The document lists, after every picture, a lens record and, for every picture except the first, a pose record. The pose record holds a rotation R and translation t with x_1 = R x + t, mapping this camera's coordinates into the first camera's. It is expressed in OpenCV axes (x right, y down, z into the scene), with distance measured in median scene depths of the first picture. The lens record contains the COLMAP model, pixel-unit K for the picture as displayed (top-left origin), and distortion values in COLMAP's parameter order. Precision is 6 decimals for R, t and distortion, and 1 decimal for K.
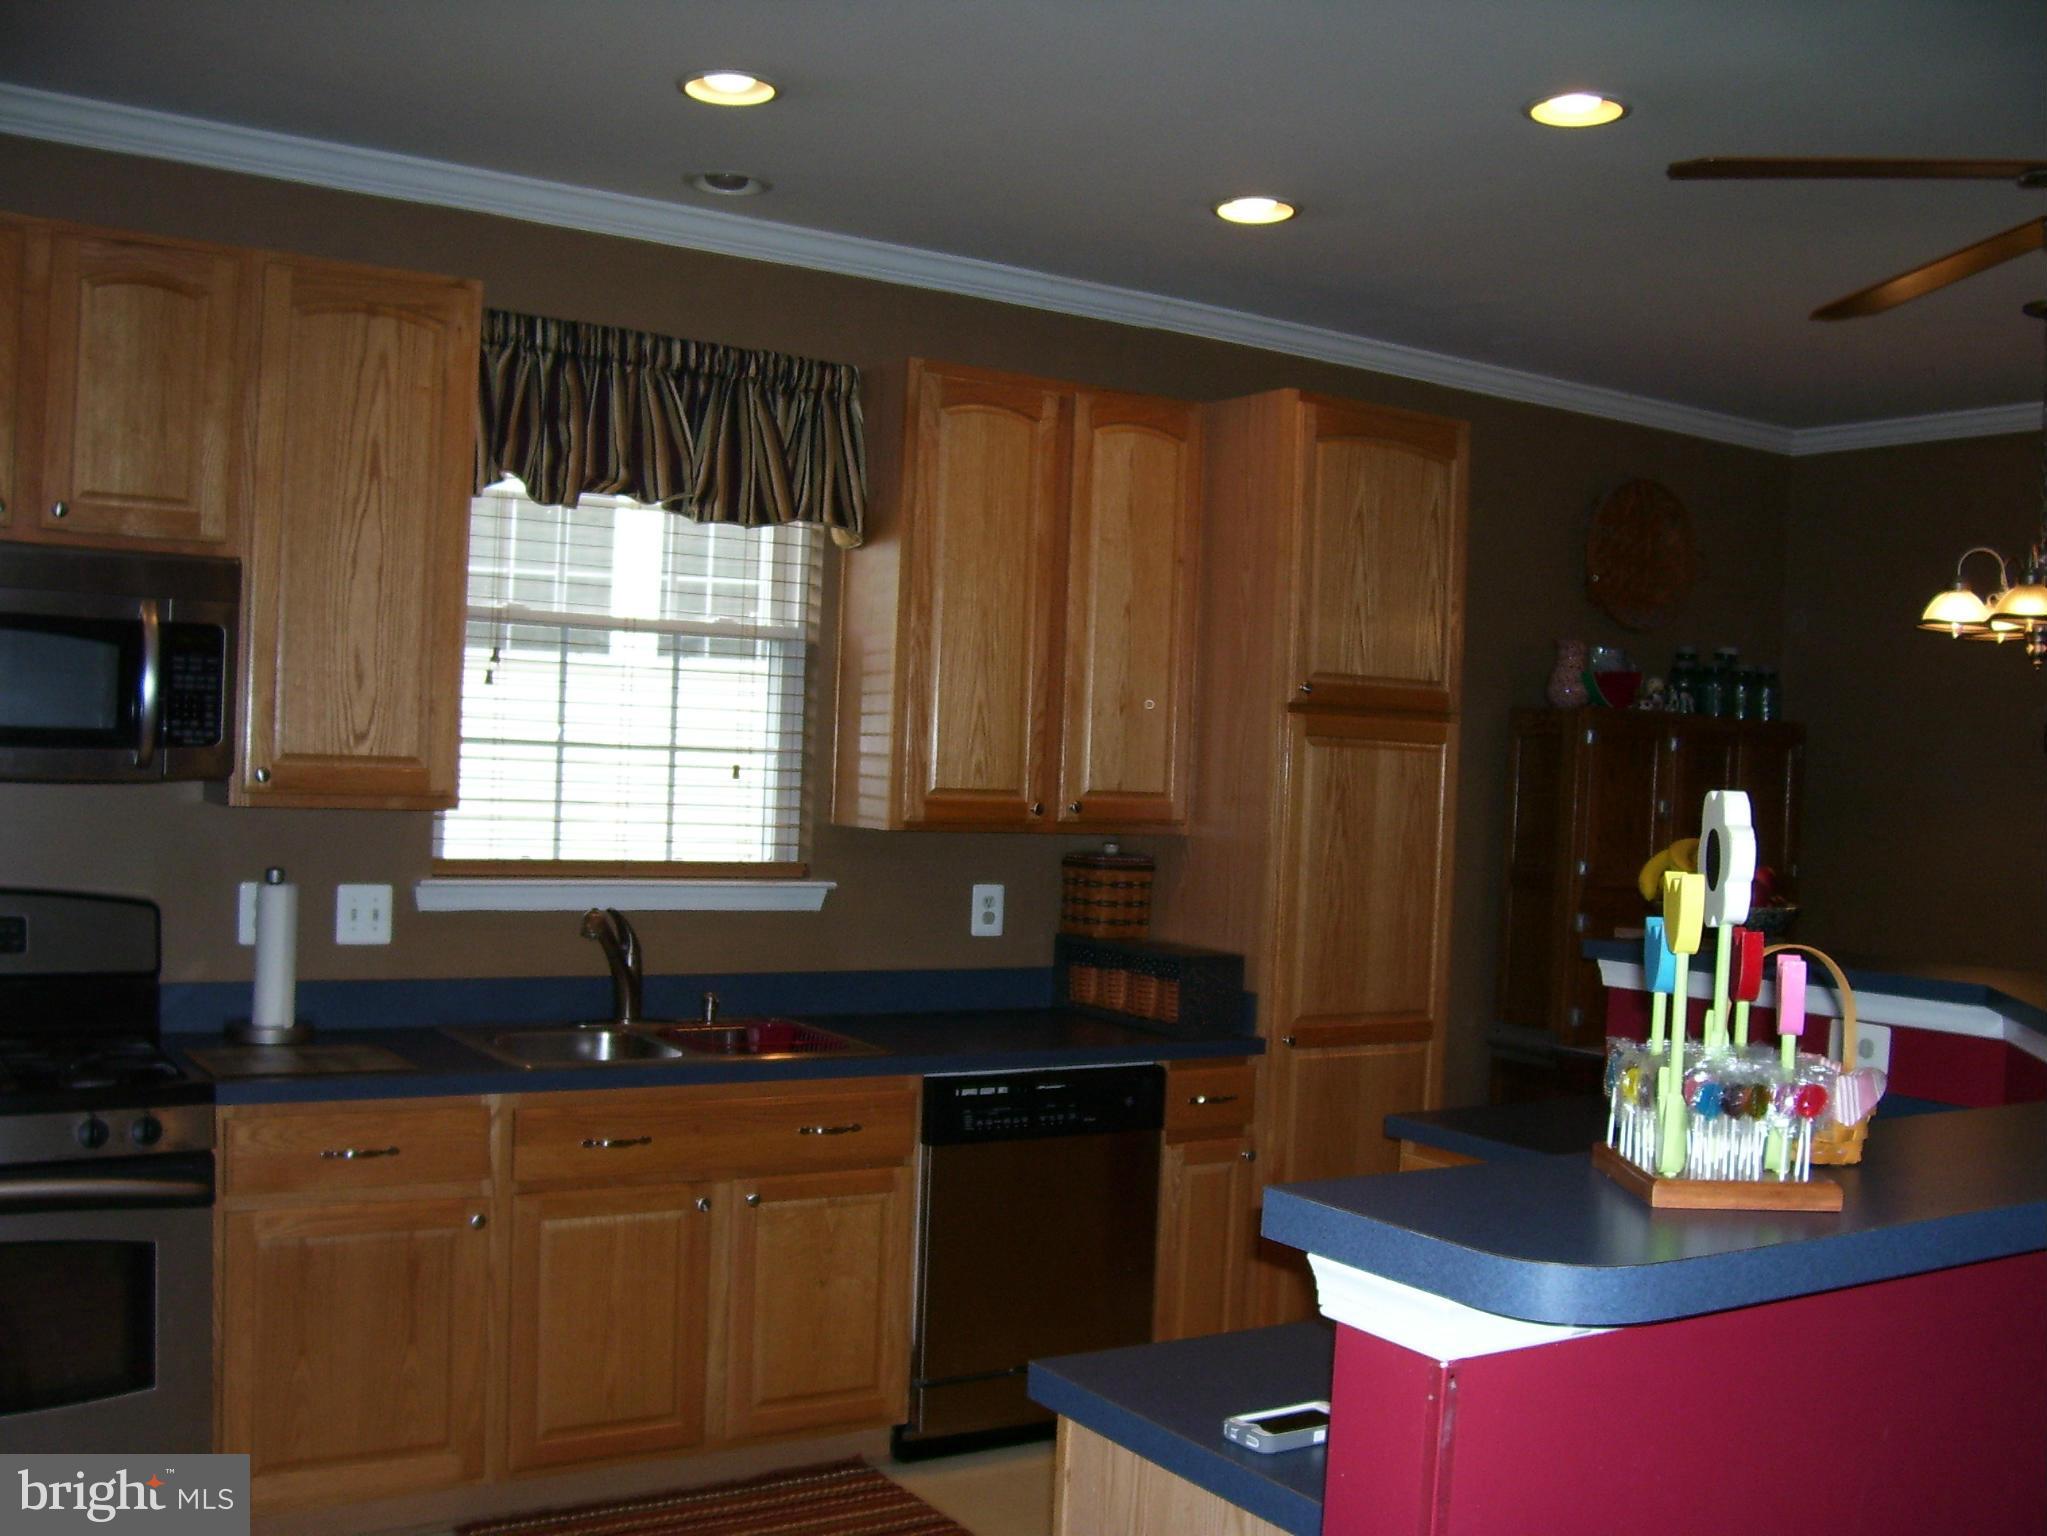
lens RADIAL K [[2052.7, 0, 1047.0], [0, 2052.7, 809.3], [0, 0, 1]] dist [-0.191375, 0.192065]
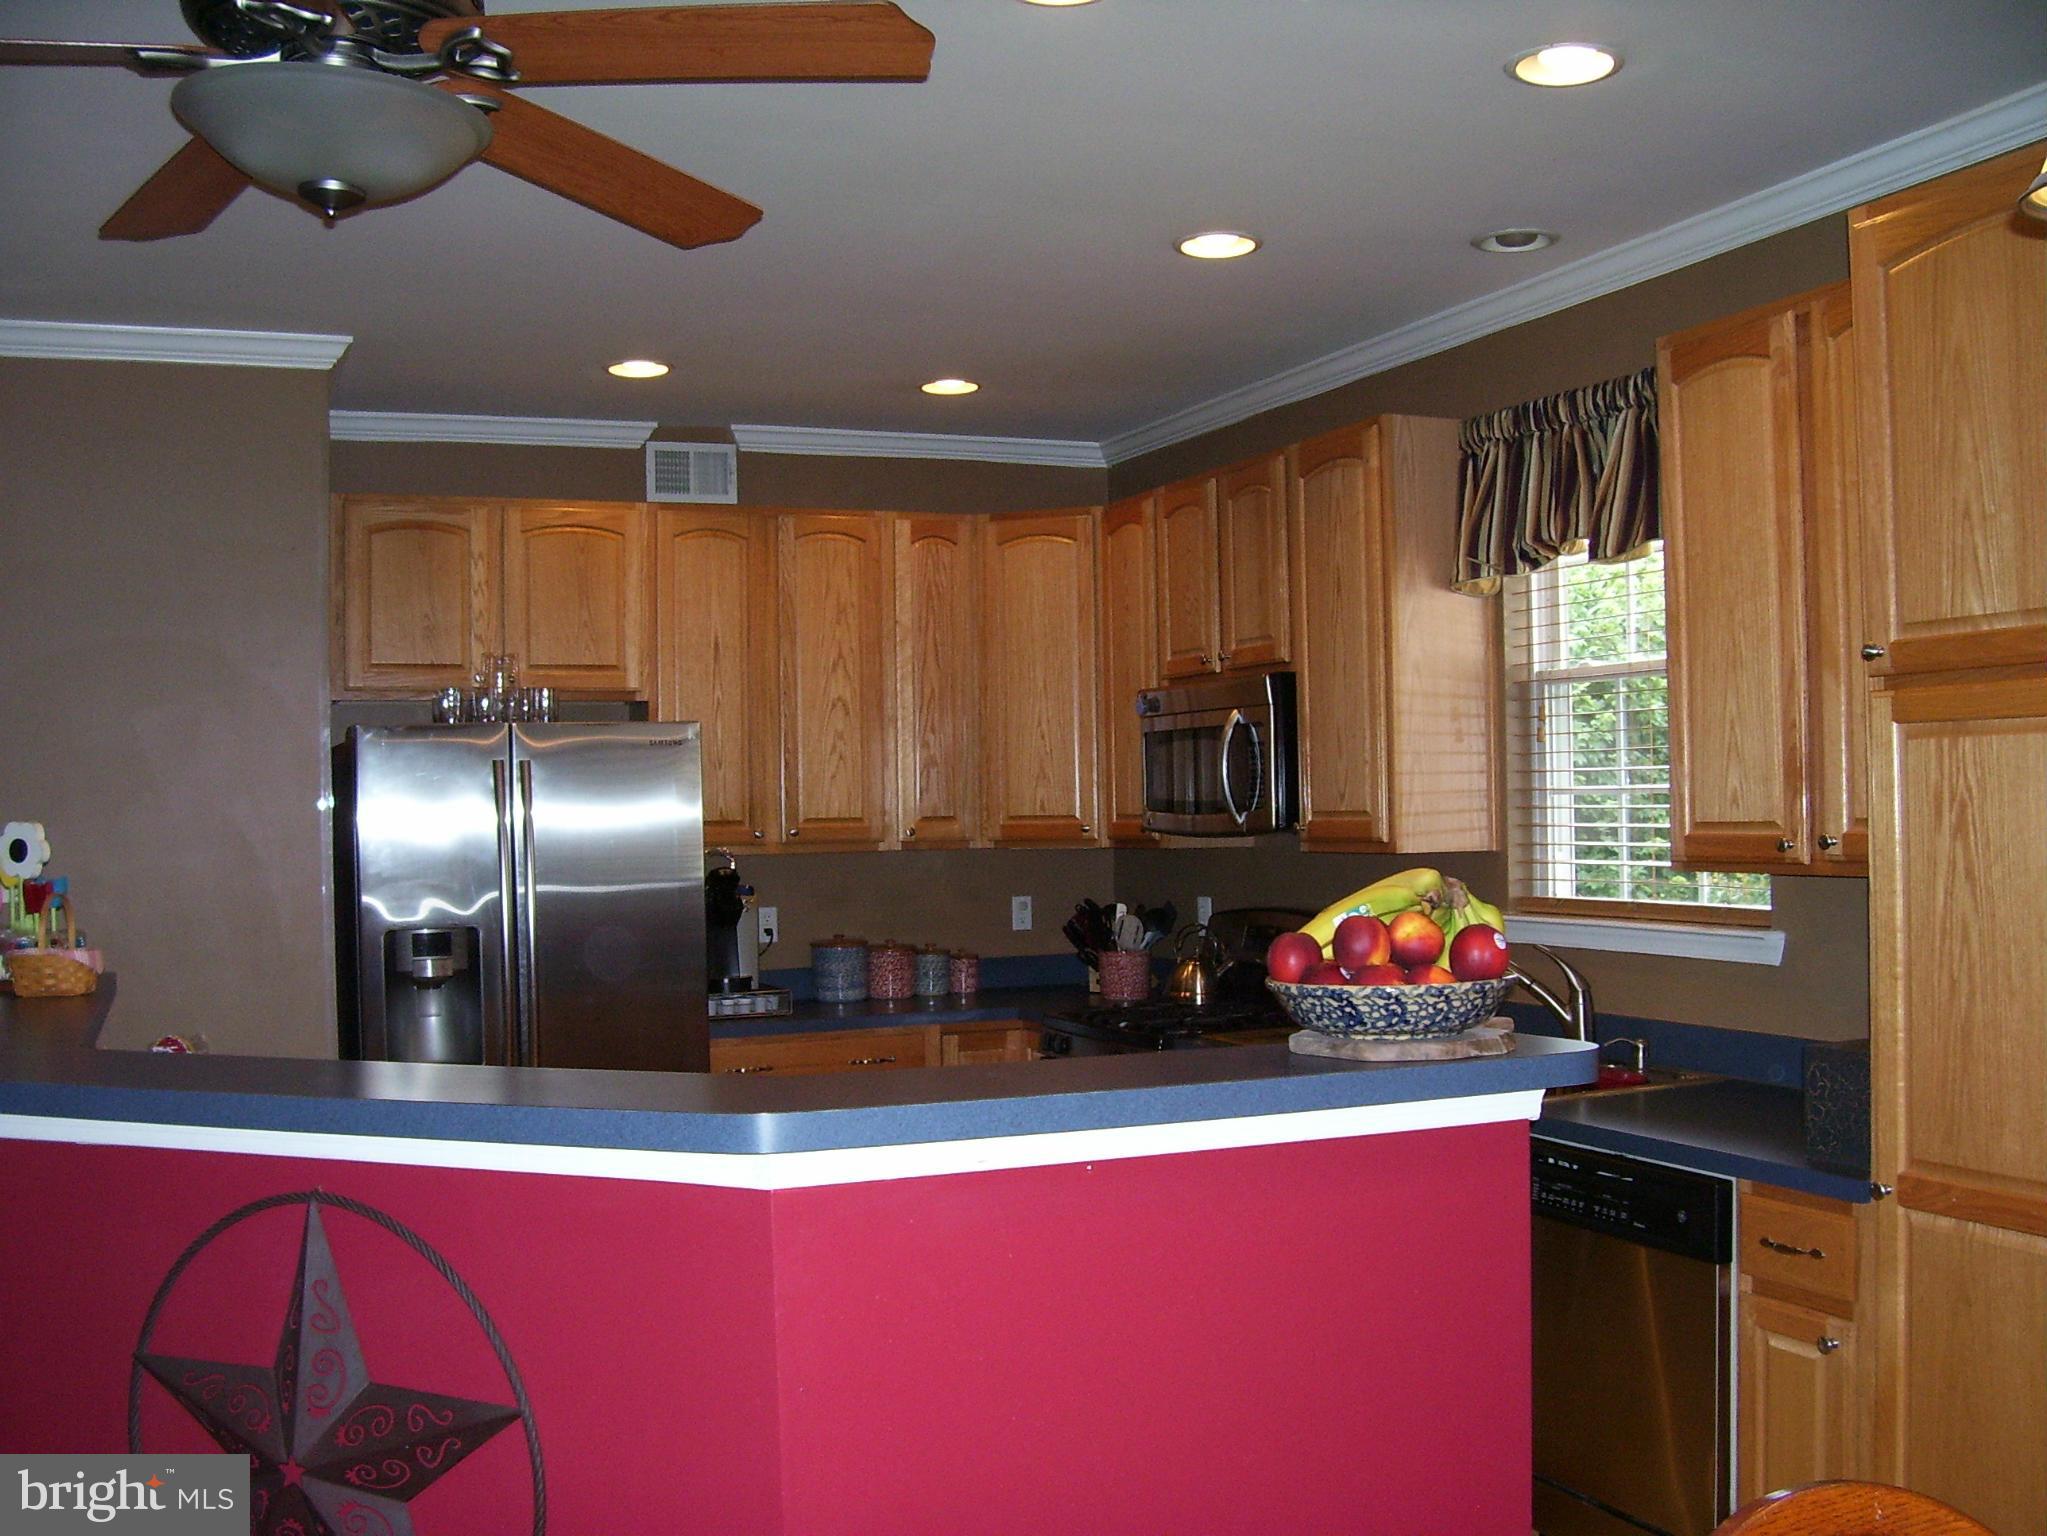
lens RADIAL K [[2052.7, 0, 1047.0], [0, 2052.7, 809.3], [0, 0, 1]] dist [-0.191375, 0.192065]
pose [[-0.165732, -0.032329, -0.985641, 0.803783], [-0.004904, 0.999477, -0.031958, 0.012469], [0.986159, -0.000463, -0.165804, 0.849098]]
